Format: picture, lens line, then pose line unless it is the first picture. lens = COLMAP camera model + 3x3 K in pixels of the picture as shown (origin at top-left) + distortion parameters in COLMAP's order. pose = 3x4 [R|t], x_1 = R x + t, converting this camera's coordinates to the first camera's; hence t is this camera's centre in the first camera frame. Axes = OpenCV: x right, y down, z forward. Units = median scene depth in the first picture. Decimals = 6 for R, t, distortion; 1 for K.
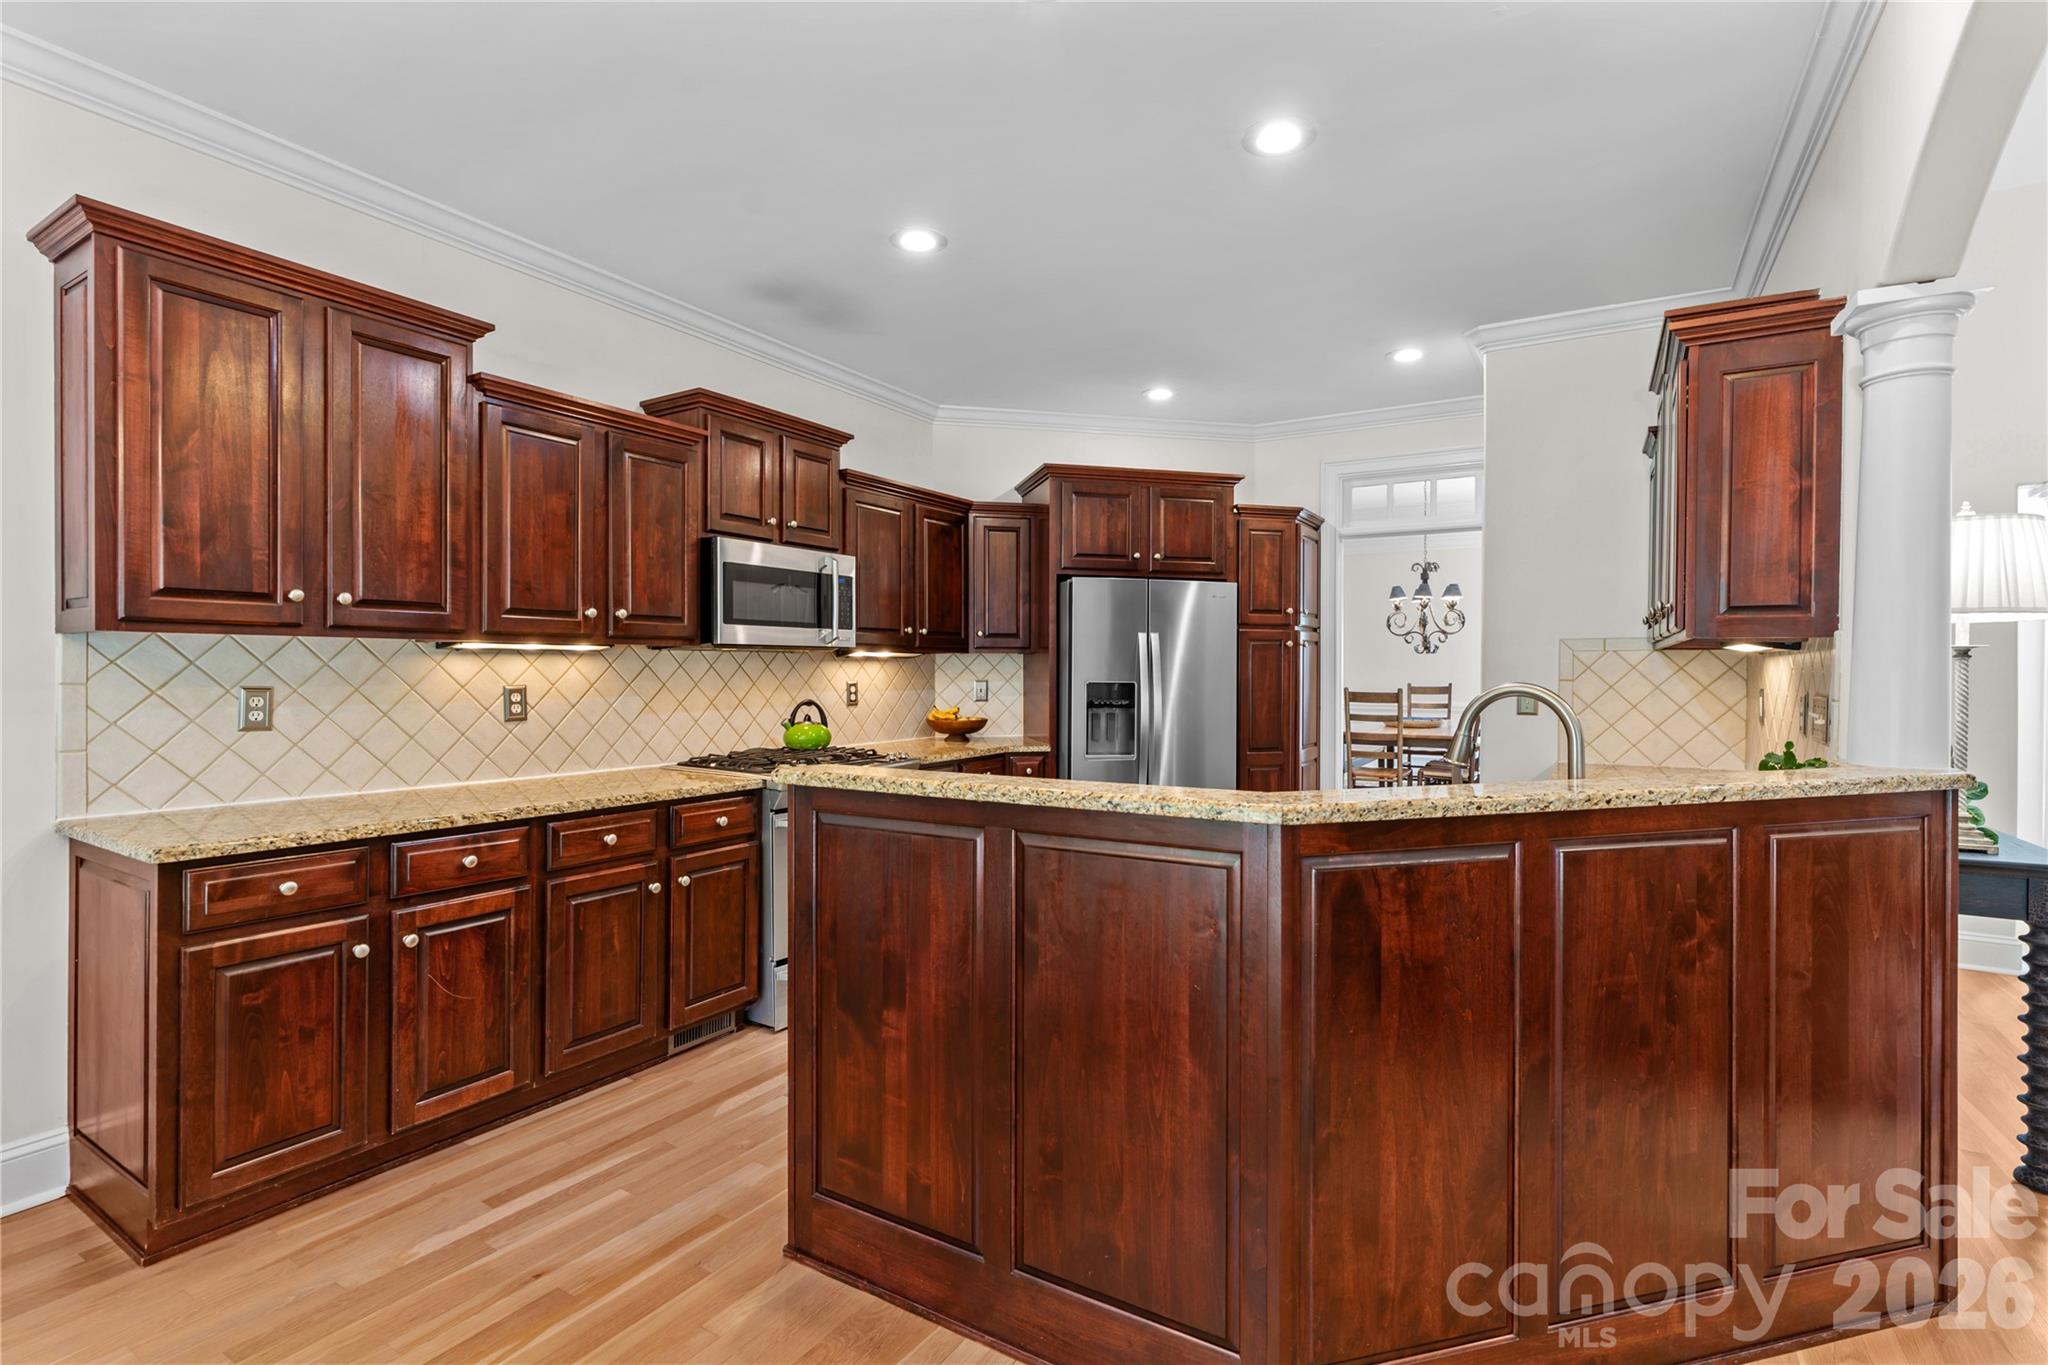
lens RADIAL K [[951.0, 0, 1037.7], [0, 951.0, 680.3], [0, 0, 1]] dist [-0.015410, 0.005094]
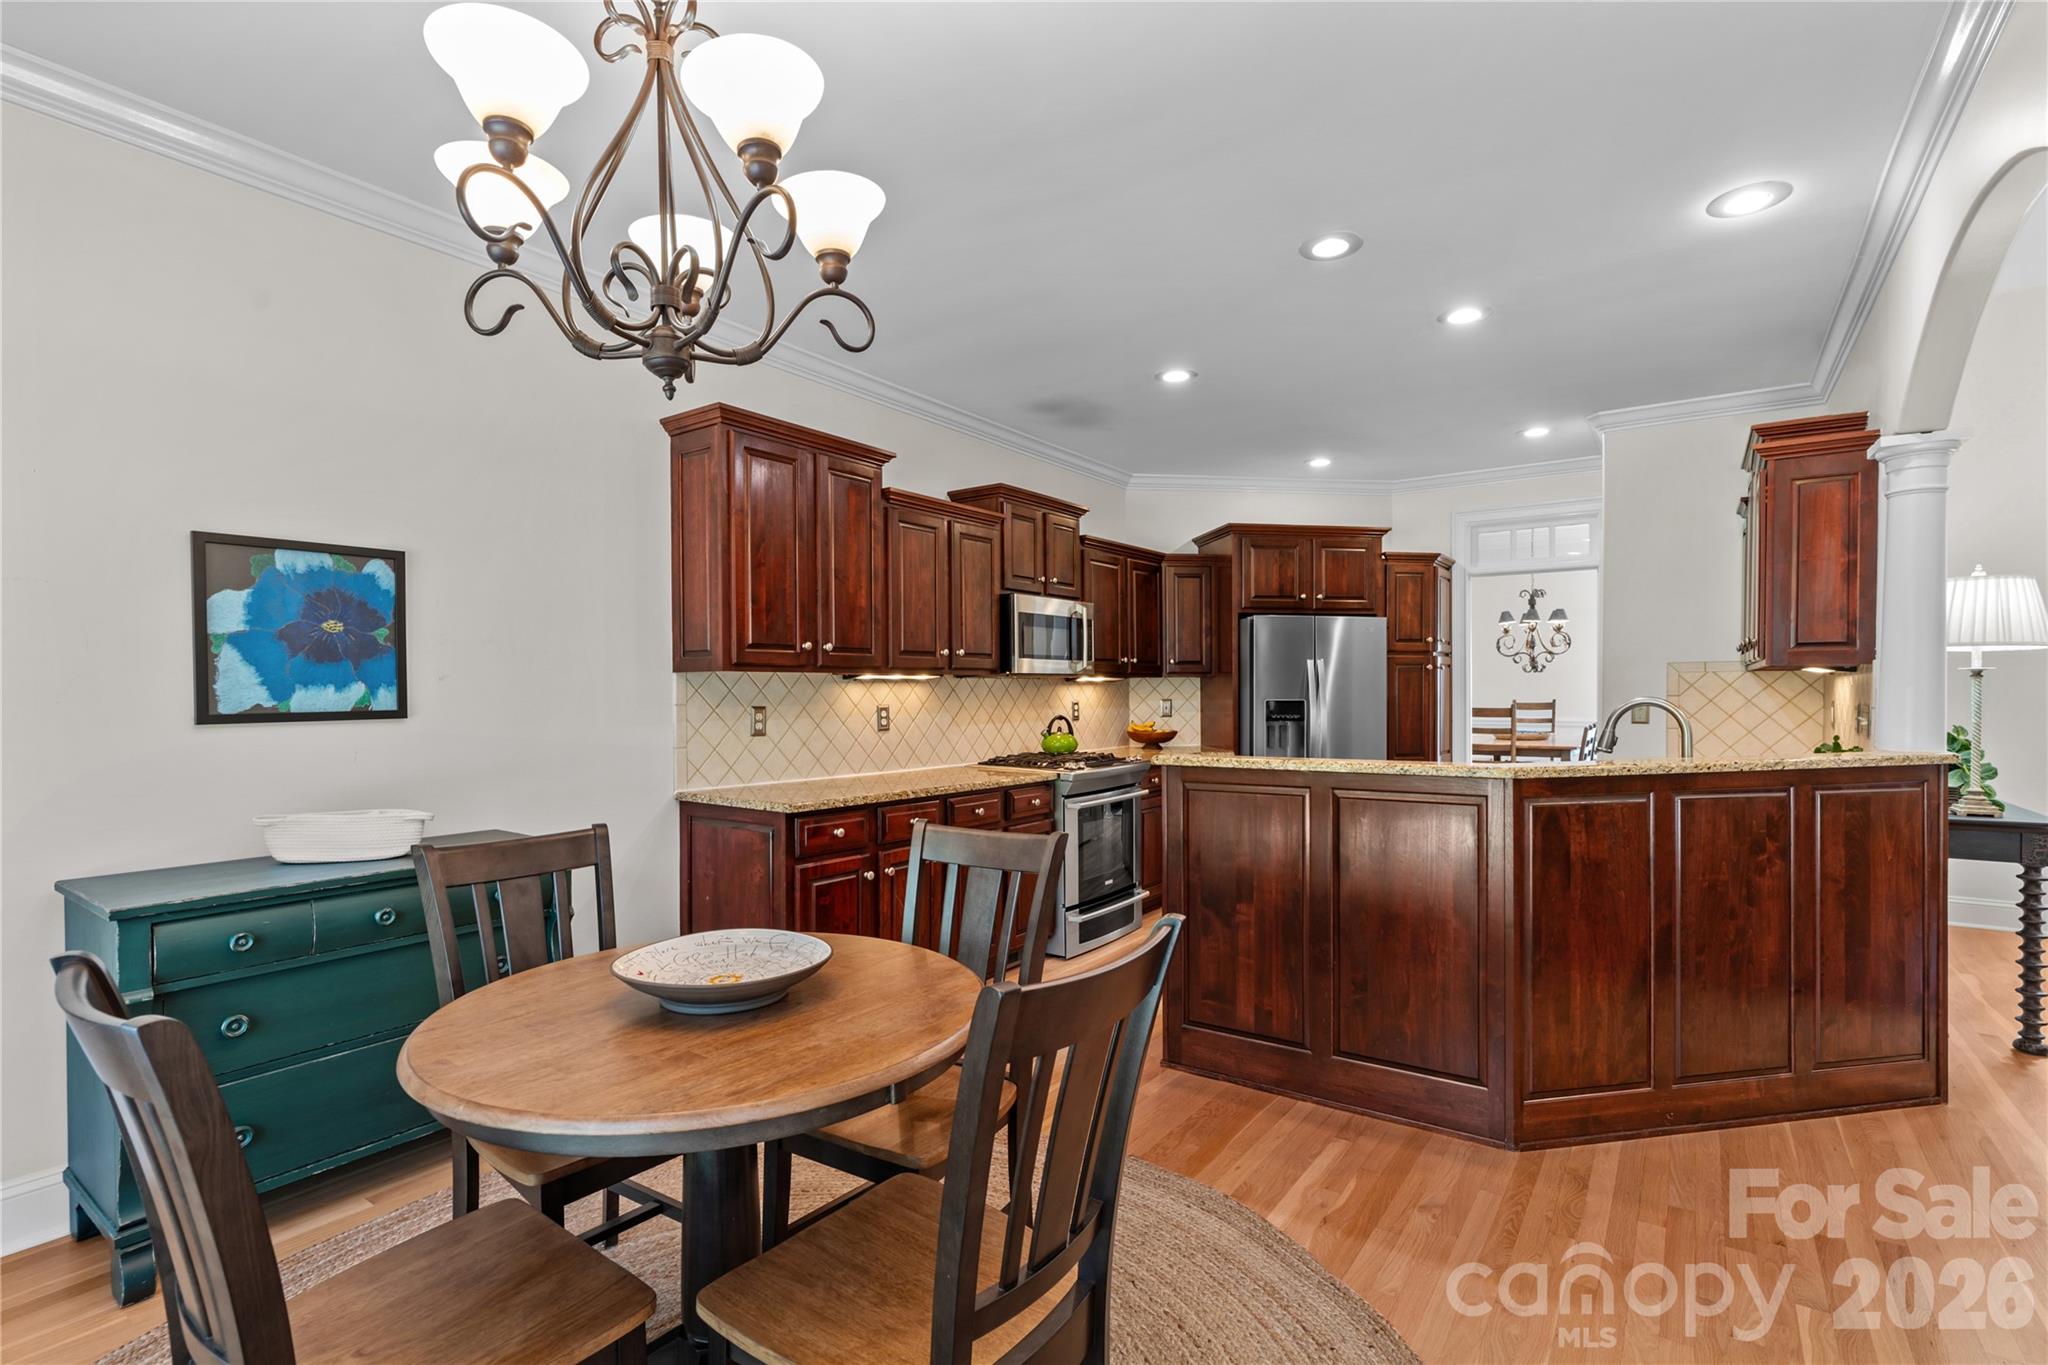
lens RADIAL K [[951.0, 0, 1034.1], [0, 951.0, 706.5], [0, 0, 1]] dist [-0.015410, 0.005094]
pose [[0.997010, -0.006814, -0.076966, -0.271066], [0.007300, 0.999955, 0.006032, 0.000841], [0.076922, -0.006575, 0.997015, -0.448472]]
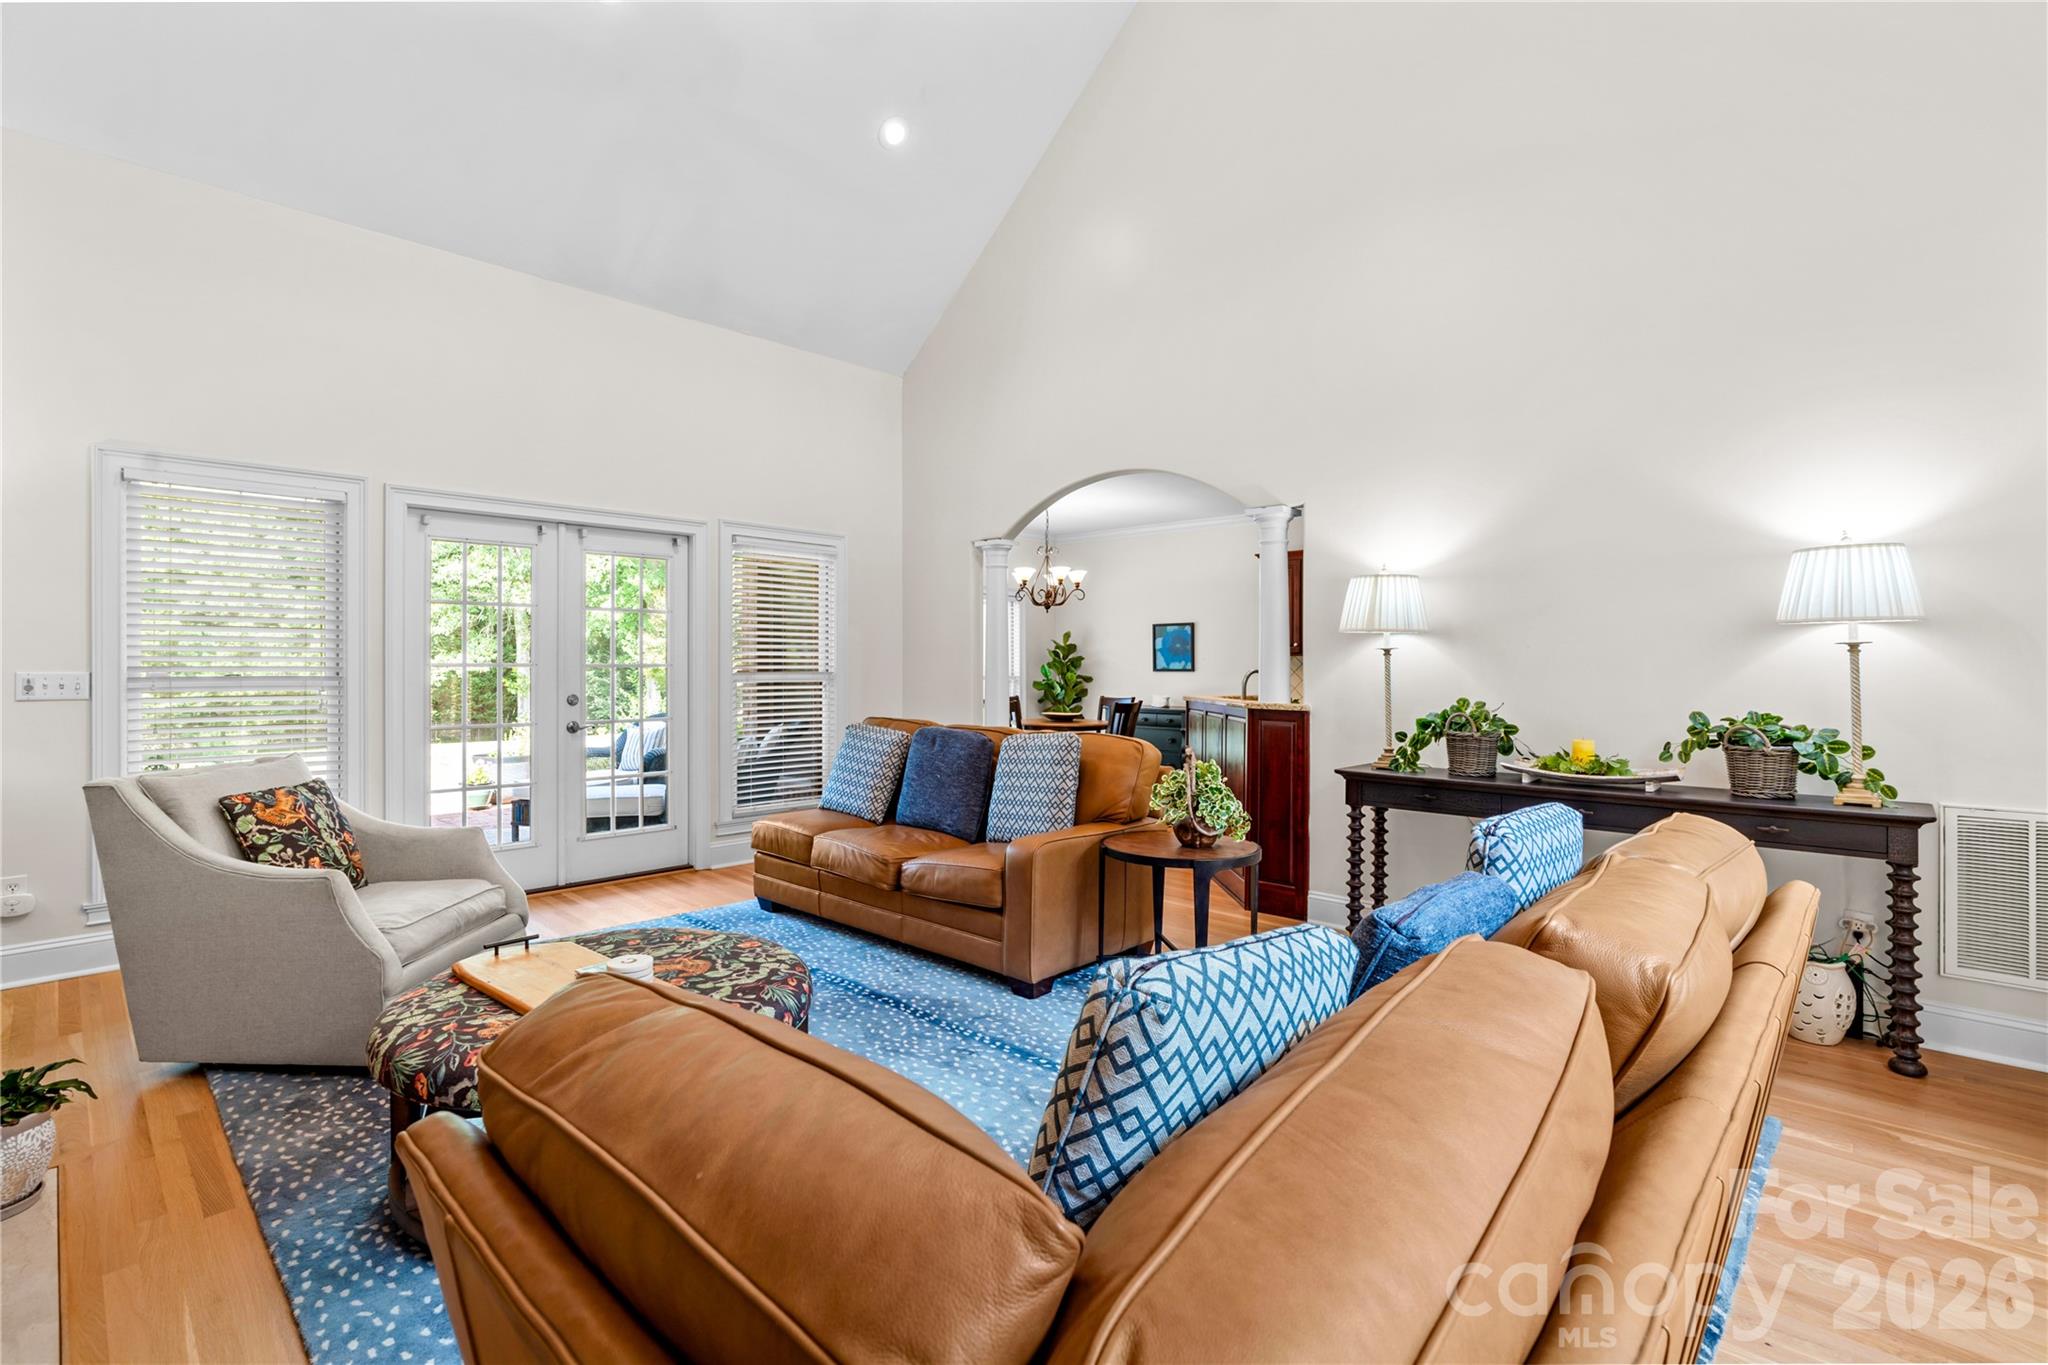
lens RADIAL K [[951.0, 0, 1017.4], [0, 951.0, 673.4], [0, 0, 1]] dist [-0.015410, 0.005094]
pose [[-0.232334, 0.007706, -0.972606, 2.582528], [-0.014102, 0.999837, 0.011290, -0.009052], [0.972534, 0.016339, -0.232187, 0.728470]]
